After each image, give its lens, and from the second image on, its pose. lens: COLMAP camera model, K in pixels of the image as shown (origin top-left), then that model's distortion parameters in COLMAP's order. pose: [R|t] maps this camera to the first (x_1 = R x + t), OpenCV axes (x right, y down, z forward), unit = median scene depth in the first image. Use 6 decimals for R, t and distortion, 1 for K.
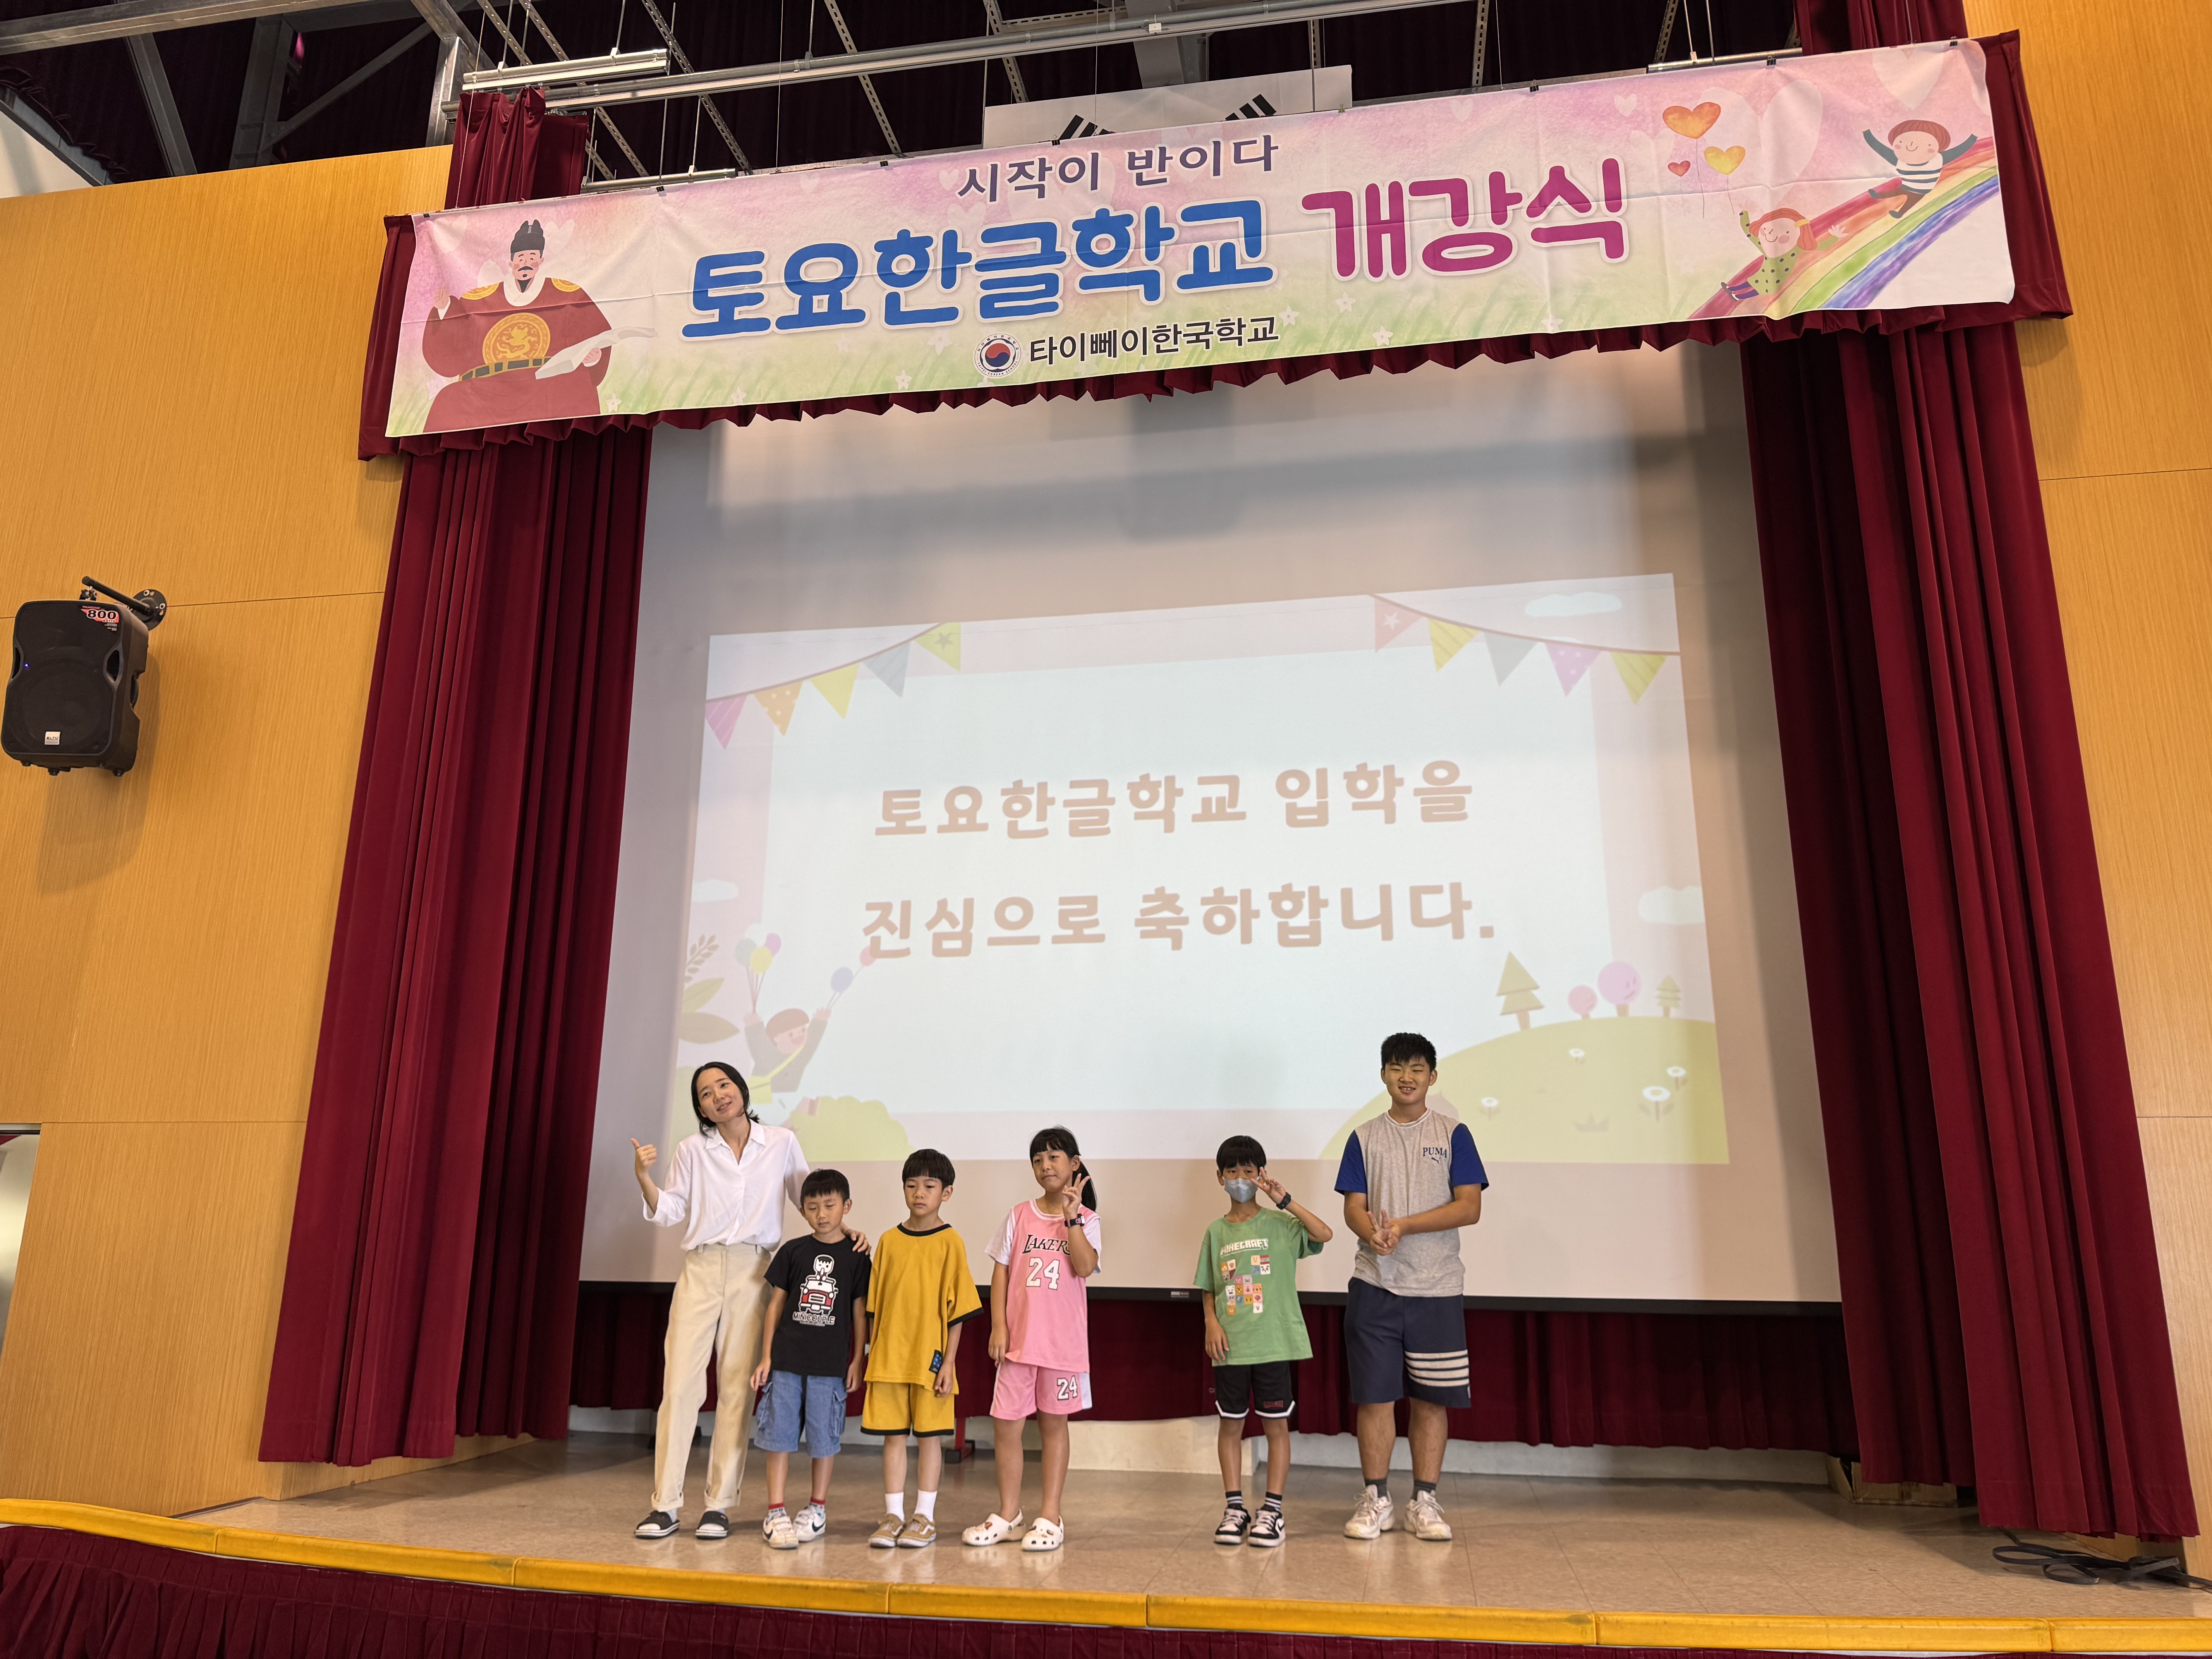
lens RADIAL K [[1534.9, 0, 1088.4], [0, 1534.9, 847.9], [0, 0, 1]] dist [-0.005143, -0.009289]
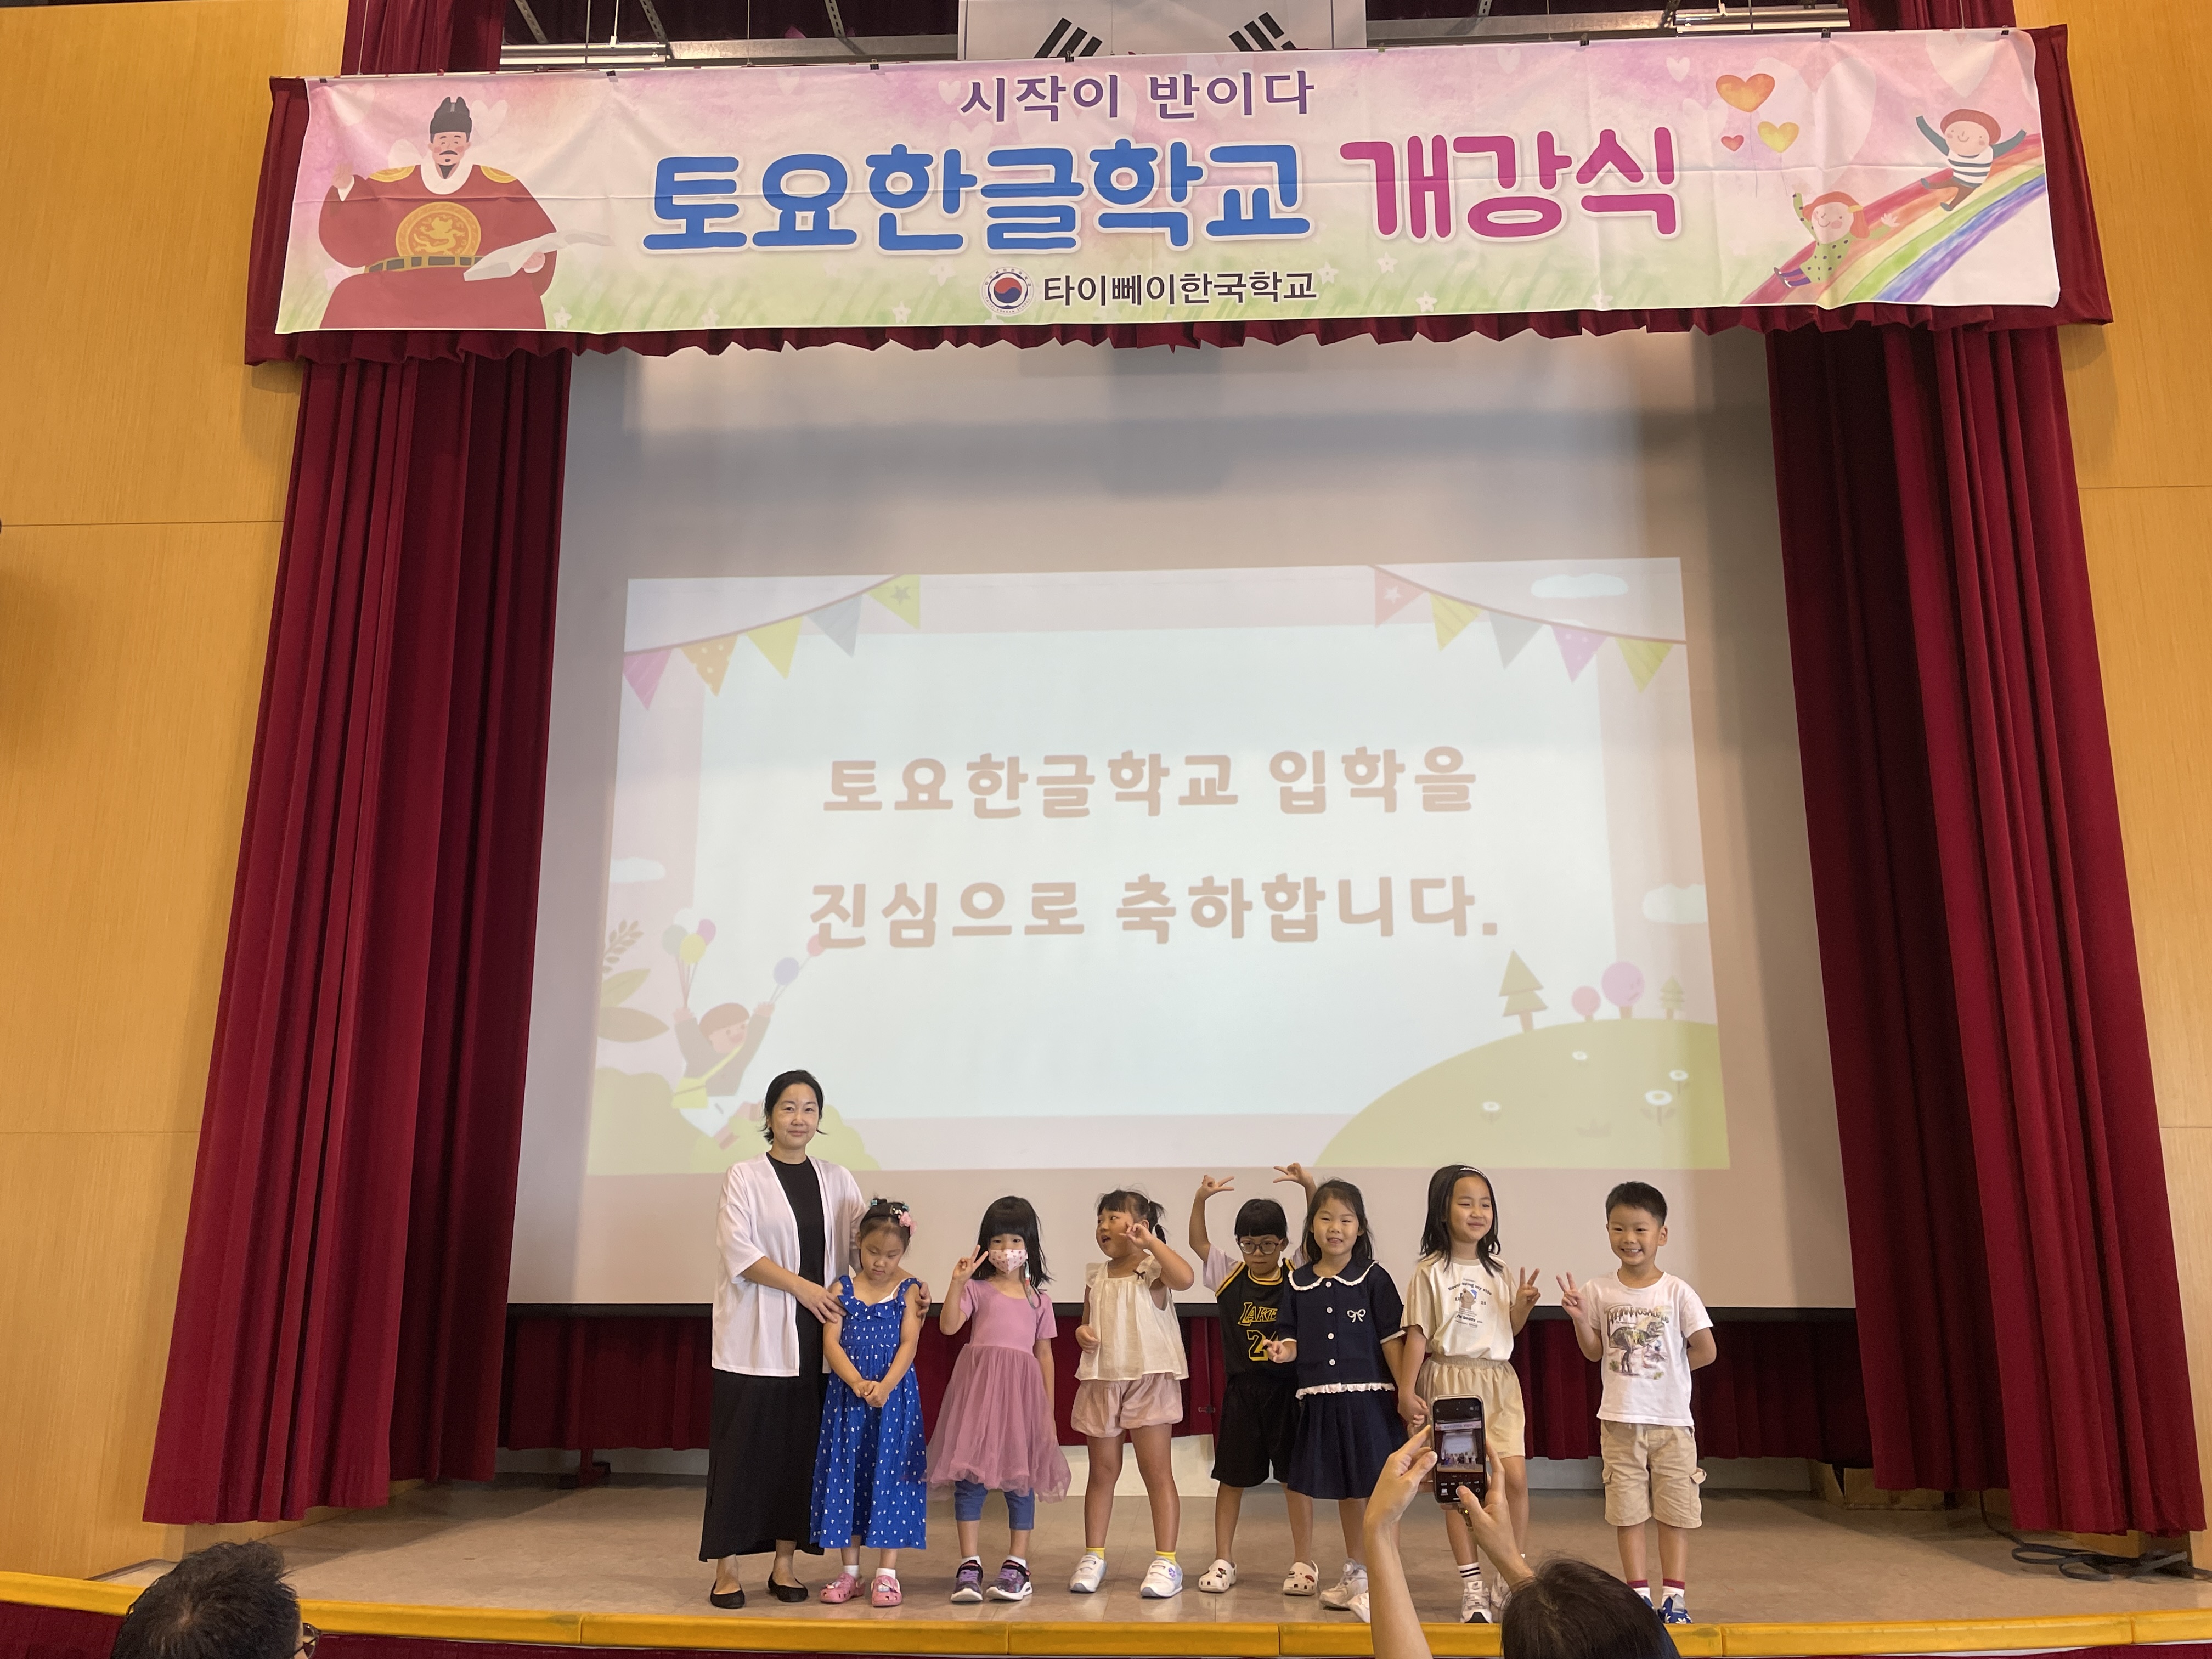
lens RADIAL K [[1764.5, 0, 1103.8], [0, 1764.5, 844.9], [0, 0, 1]] dist [0.044198, -0.065927]
pose [[0.991001, 0.017523, 0.132699, -0.133659], [-0.020996, 0.999471, 0.024820, -0.020667], [-0.132194, -0.027383, 0.990846, -0.059985]]
